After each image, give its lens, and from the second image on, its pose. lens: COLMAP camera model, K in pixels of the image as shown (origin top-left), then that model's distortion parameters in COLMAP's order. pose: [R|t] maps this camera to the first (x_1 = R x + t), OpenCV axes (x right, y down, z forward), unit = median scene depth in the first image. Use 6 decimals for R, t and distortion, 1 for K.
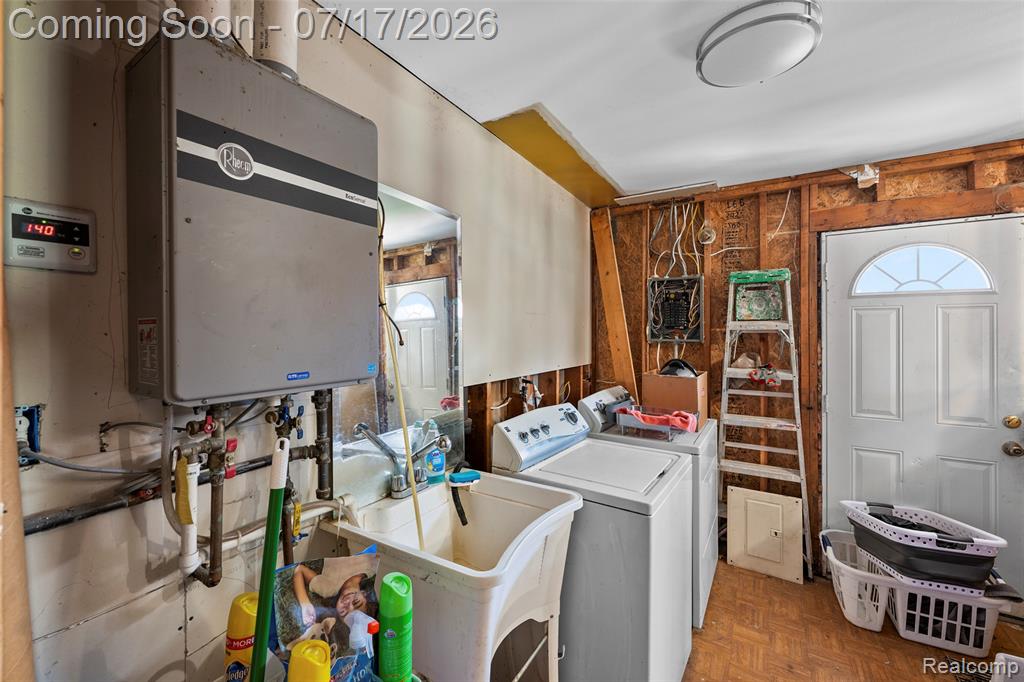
lens RADIAL K [[412.3, 0, 509.7], [0, 412.3, 338.1], [0, 0, 1]] dist [-0.002529, 0.000846]
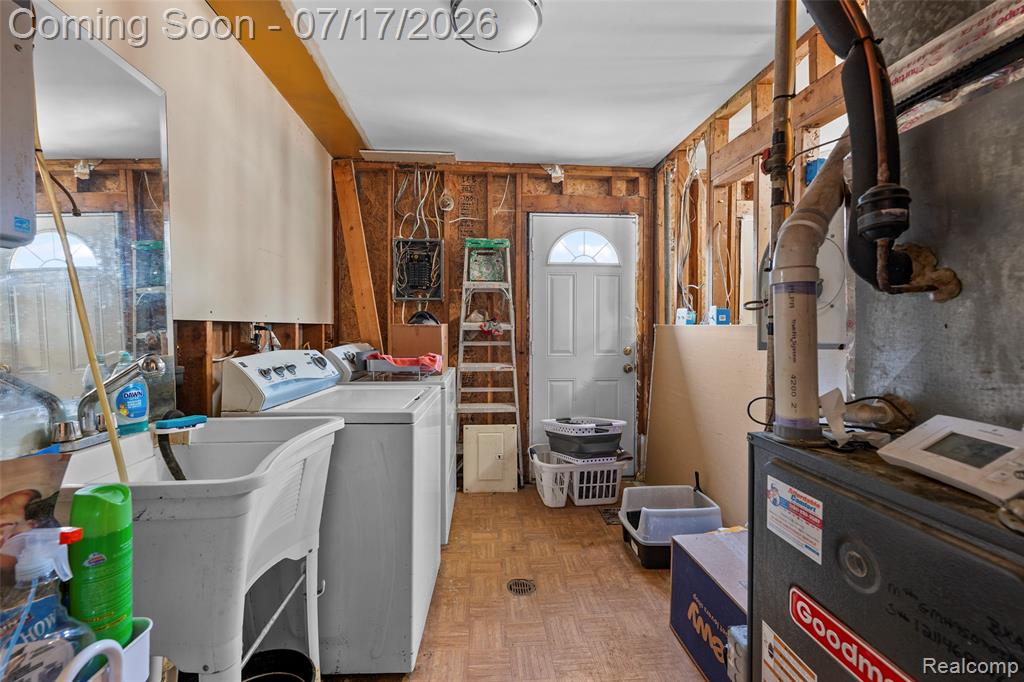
lens RADIAL K [[412.3, 0, 507.3], [0, 412.3, 339.6], [0, 0, 1]] dist [-0.002529, 0.000846]
pose [[0.810988, -0.008660, 0.584999, -0.046860], [-0.001769, 0.999850, 0.017254, 0.121826], [-0.585060, -0.015028, 0.810850, 0.007105]]
